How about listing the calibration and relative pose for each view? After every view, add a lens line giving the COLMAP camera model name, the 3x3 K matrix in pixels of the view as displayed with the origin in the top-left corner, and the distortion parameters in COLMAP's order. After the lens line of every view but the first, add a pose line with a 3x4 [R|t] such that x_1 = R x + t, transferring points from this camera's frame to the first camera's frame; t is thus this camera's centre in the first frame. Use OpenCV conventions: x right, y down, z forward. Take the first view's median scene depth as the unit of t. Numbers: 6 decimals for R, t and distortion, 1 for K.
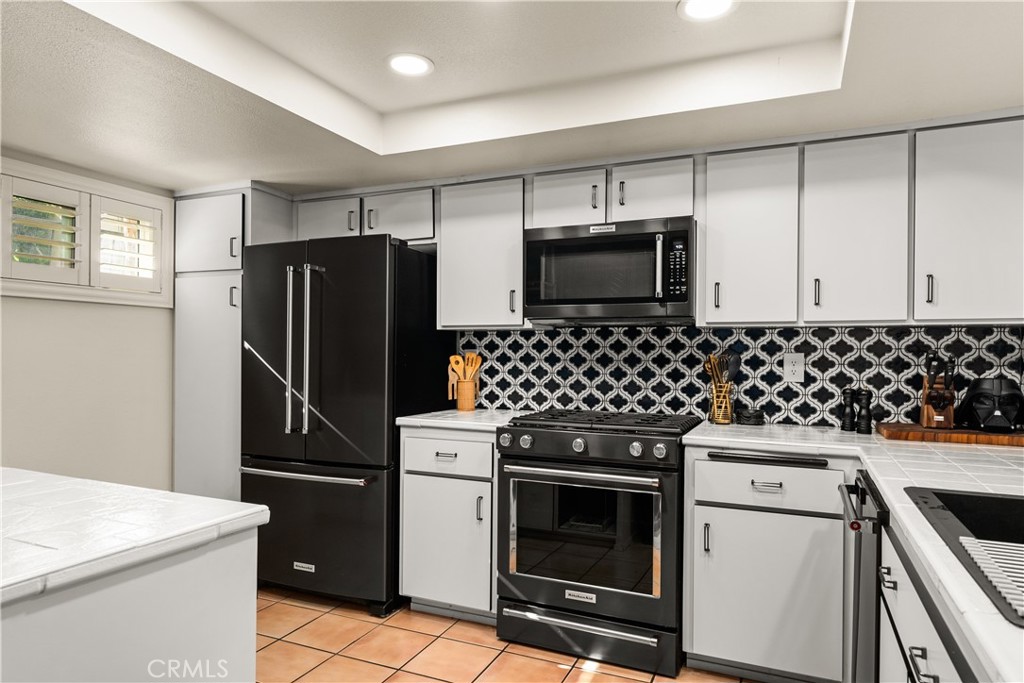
lens RADIAL K [[623.2, 0, 513.7], [0, 623.2, 346.6], [0, 0, 1]] dist [-0.001547, 0.000007]
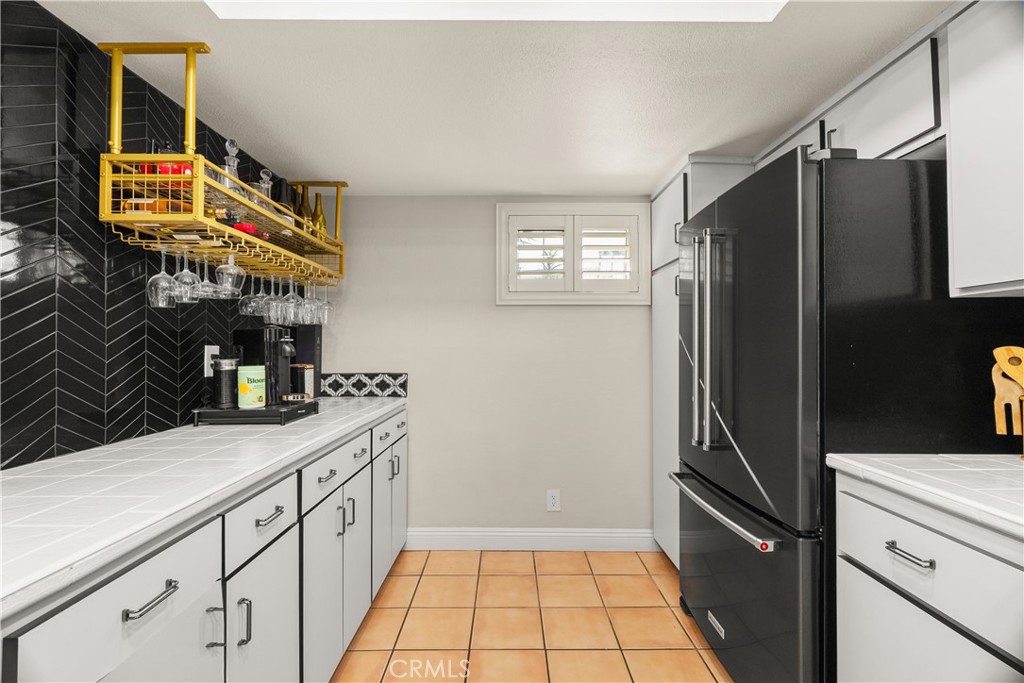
lens RADIAL K [[461.6, 0, 508.7], [0, 461.6, 340.2], [0, 0, 1]] dist [-0.009359, 0.001136]
pose [[0.410589, -0.022235, -0.911549, 0.076048], [0.012388, 0.999746, -0.018807, 0.011435], [0.911736, -0.003570, 0.410760, 0.504435]]
